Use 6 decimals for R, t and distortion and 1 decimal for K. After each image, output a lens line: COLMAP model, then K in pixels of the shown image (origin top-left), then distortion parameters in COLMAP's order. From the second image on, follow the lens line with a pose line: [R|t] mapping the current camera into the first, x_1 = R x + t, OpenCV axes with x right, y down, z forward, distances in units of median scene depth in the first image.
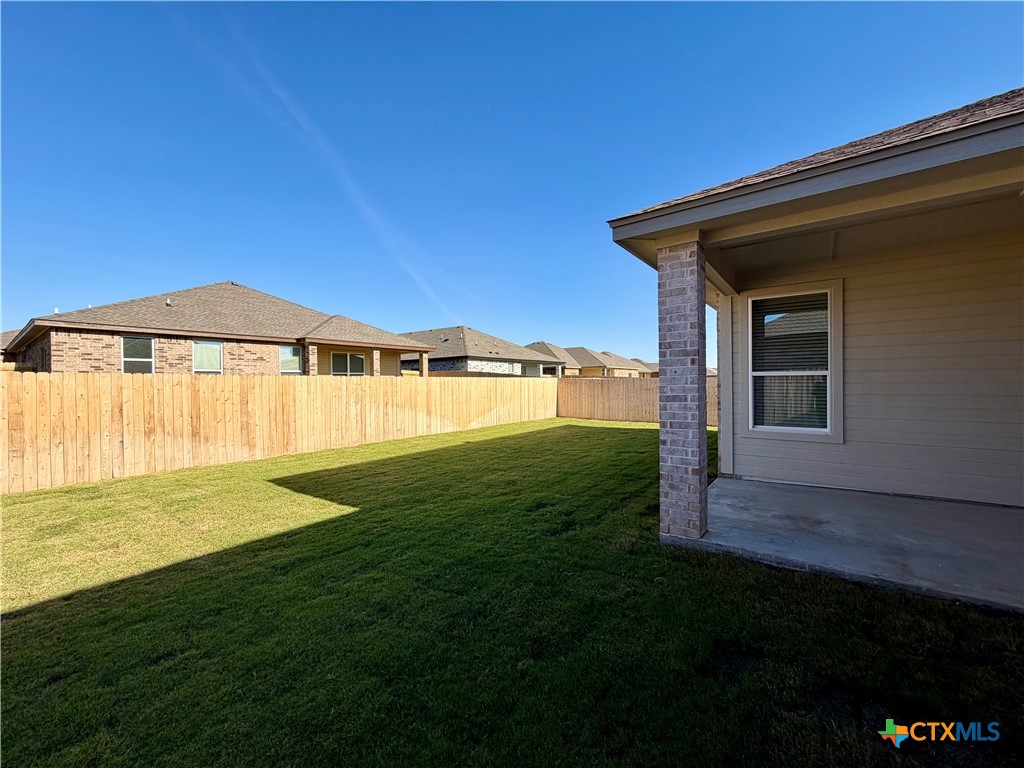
lens RADIAL K [[407.9, 0, 510.3], [0, 407.9, 385.0], [0, 0, 1]] dist [-0.000466, 0.000035]
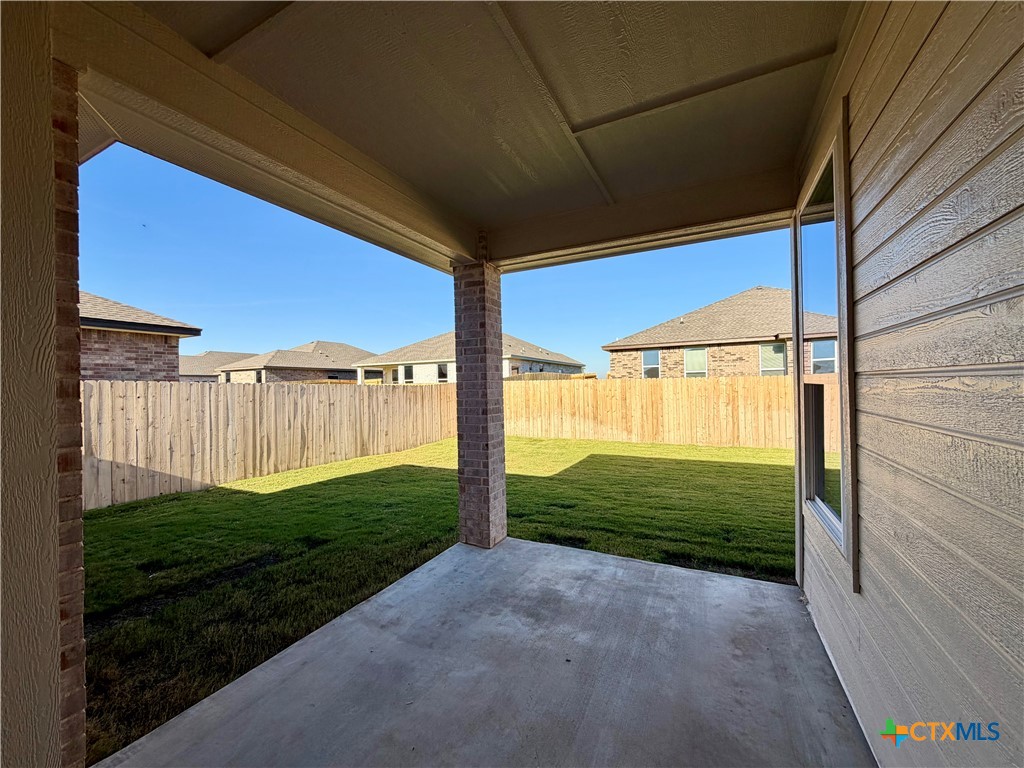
lens RADIAL K [[407.9, 0, 510.3], [0, 407.9, 385.0], [0, 0, 1]] dist [-0.000466, 0.000035]
pose [[0.177841, 0.004878, -0.984047, 0.482589], [0.010971, 0.999916, 0.006940, -0.013300], [0.983998, -0.012030, 0.177772, 0.294850]]
